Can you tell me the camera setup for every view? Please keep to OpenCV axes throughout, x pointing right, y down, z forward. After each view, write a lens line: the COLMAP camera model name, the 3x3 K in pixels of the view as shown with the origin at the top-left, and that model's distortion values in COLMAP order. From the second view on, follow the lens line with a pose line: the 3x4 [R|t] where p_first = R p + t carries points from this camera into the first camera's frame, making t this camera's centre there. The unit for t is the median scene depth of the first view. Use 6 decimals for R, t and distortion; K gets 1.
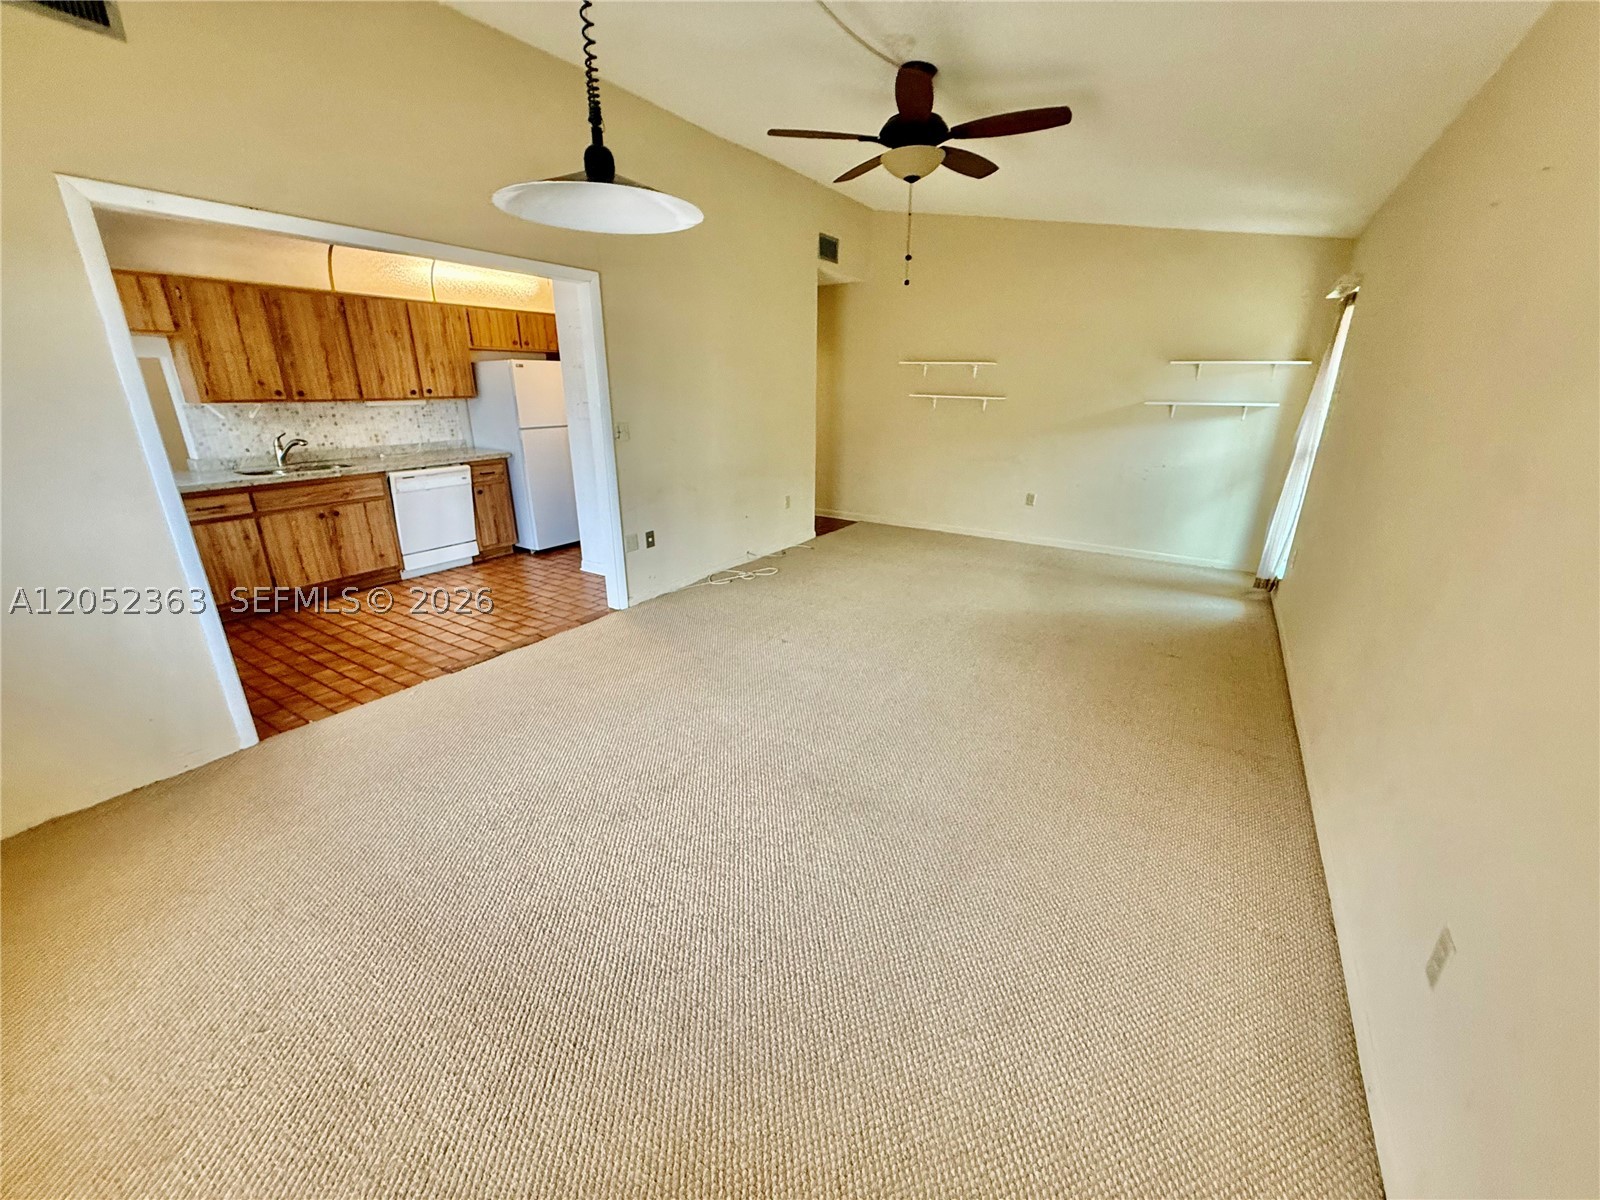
lens RADIAL K [[635.9, 0, 798.9], [0, 635.9, 600.1], [0, 0, 1]] dist [-0.000848, -0.000129]
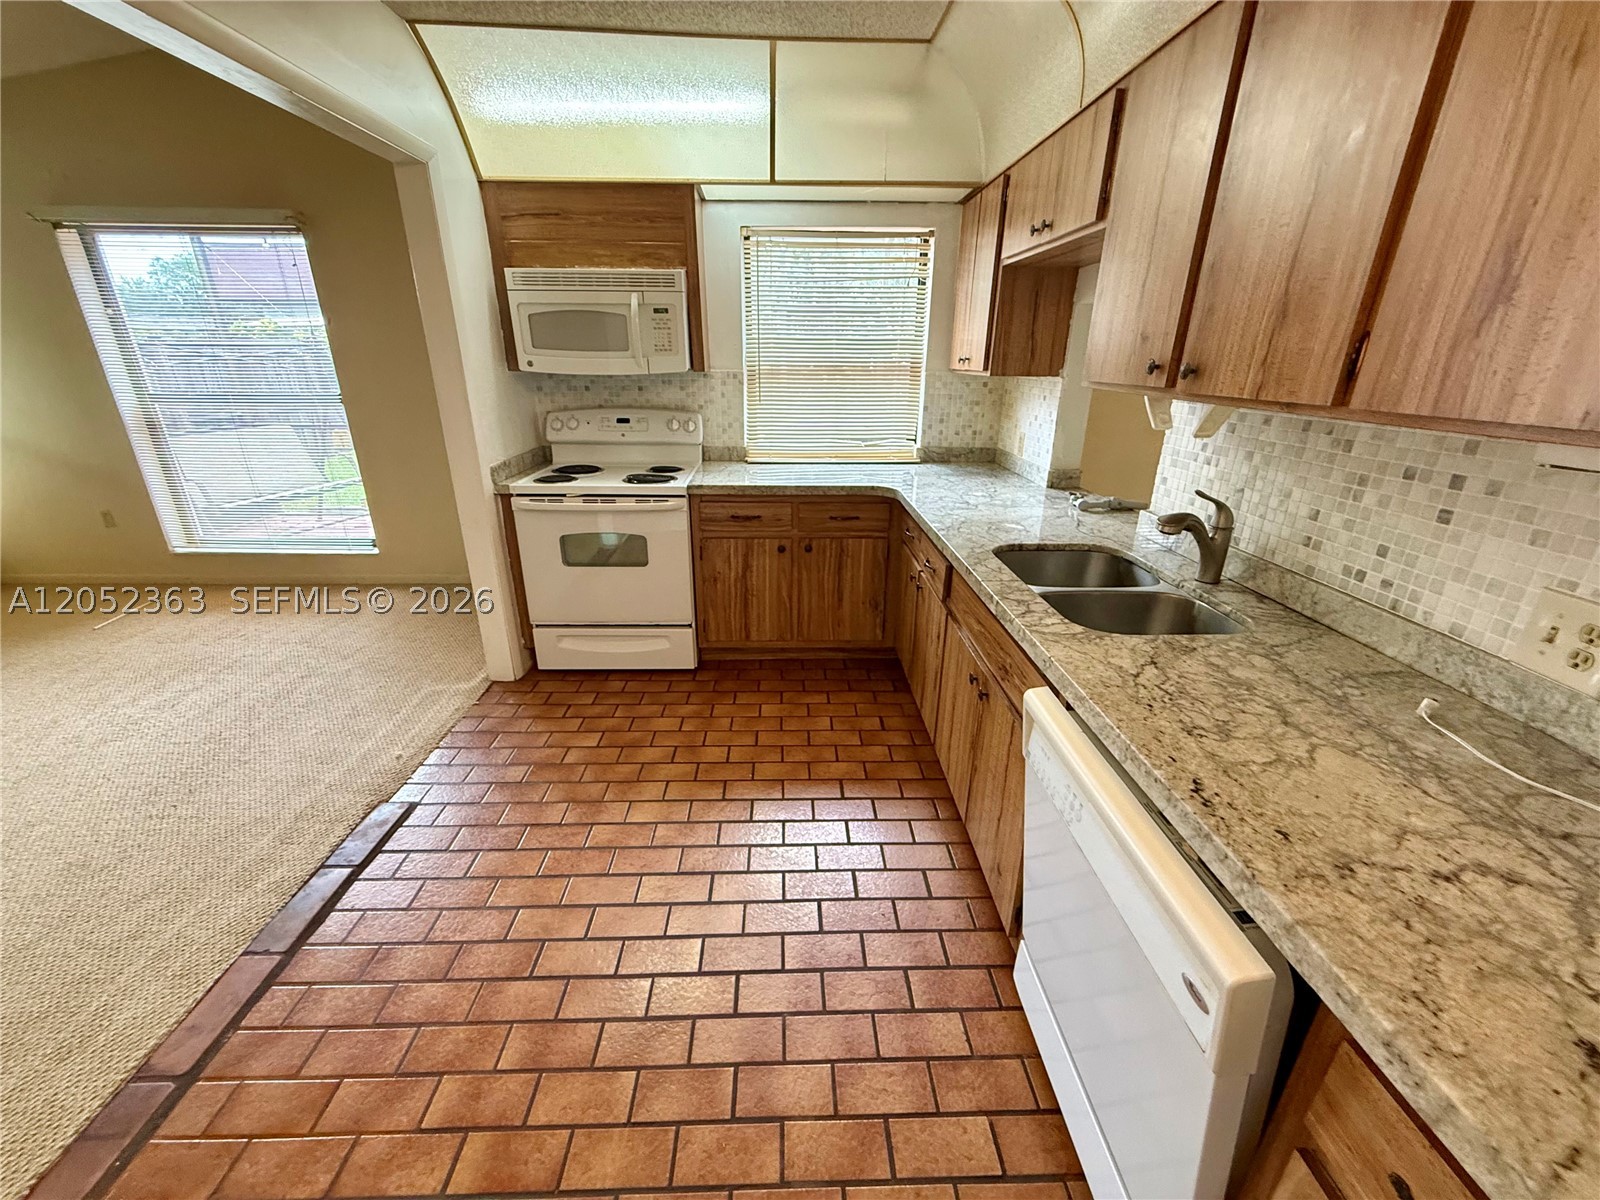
lens RADIAL K [[635.9, 0, 794.4], [0, 635.9, 600.1], [0, 0, 1]] dist [-0.000848, -0.000129]
pose [[-0.830337, 0.191796, -0.523216, -0.430867], [-0.190657, 0.784469, 0.590134, -0.357890], [0.523632, 0.589765, -0.614806, 1.079199]]
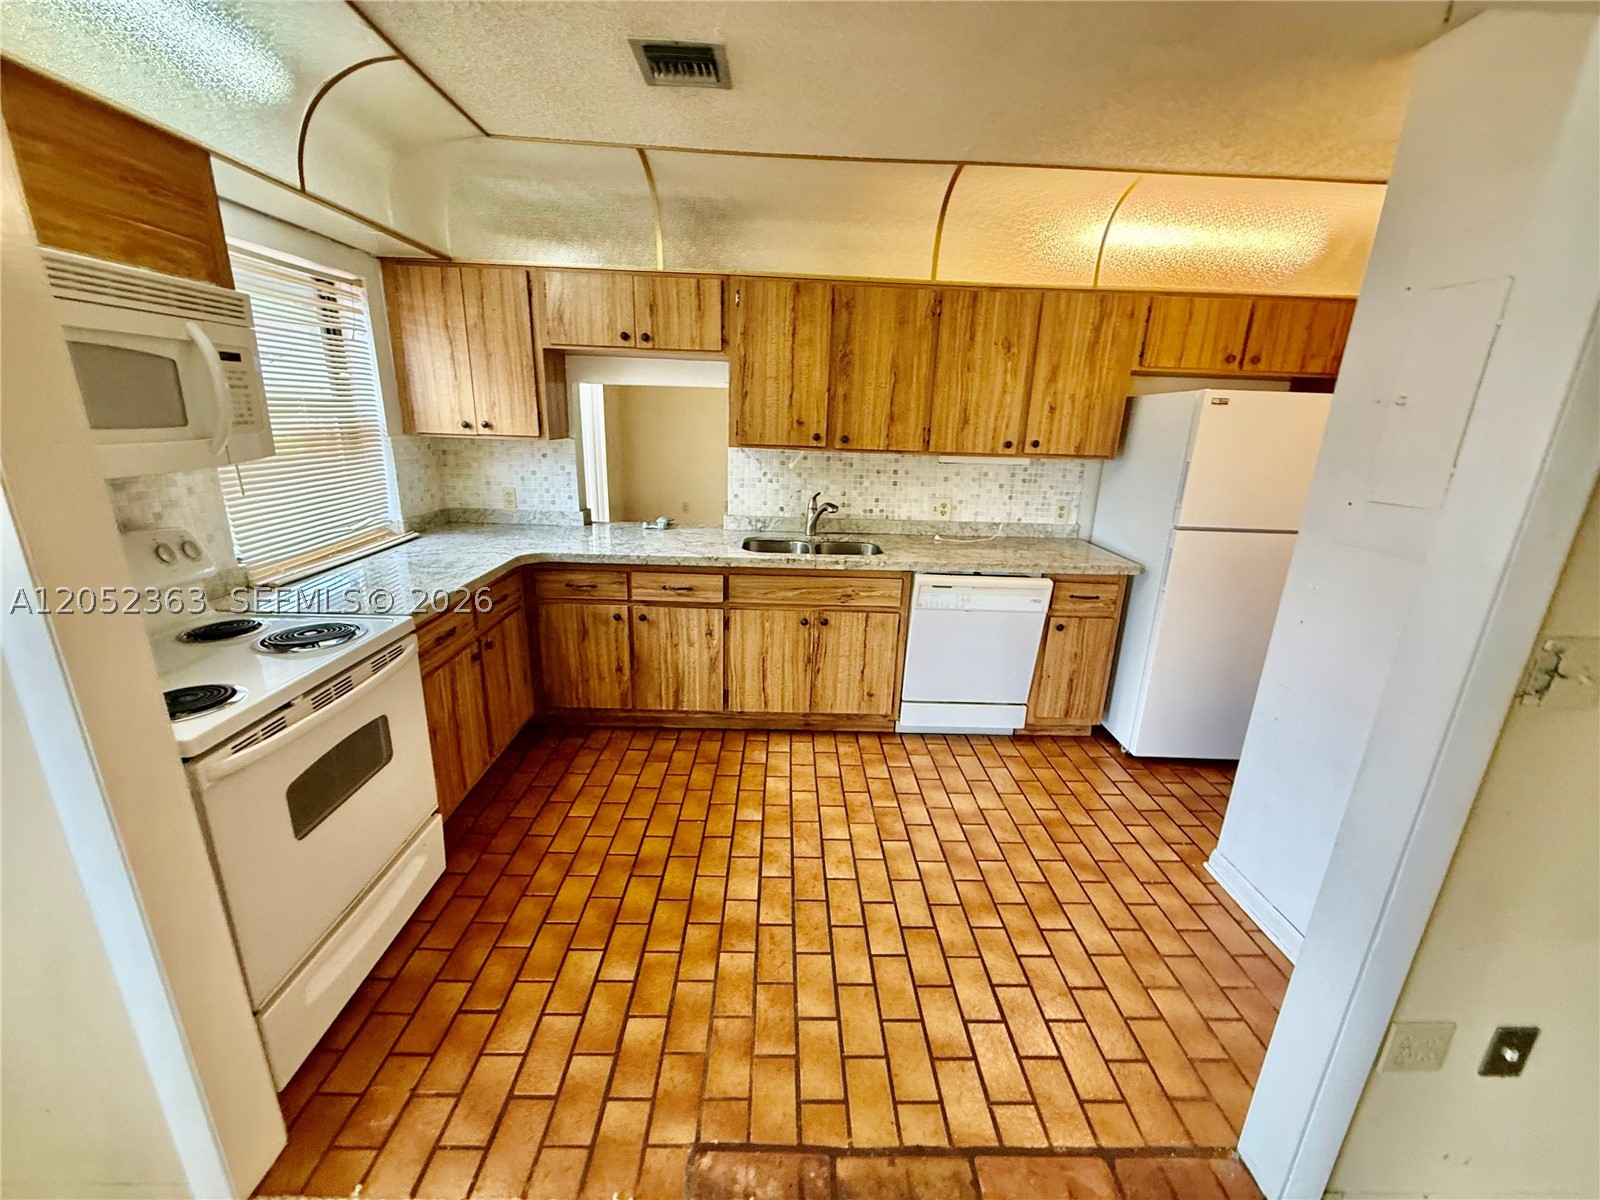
lens RADIAL K [[635.9, 0, 796.5], [0, 635.9, 600.1], [0, 0, 1]] dist [-0.000848, -0.000129]
pose [[0.552289, 0.249693, -0.795381, -0.223475], [-0.300238, 0.949643, 0.089644, -0.196626], [0.777711, 0.189294, 0.599445, 0.556382]]
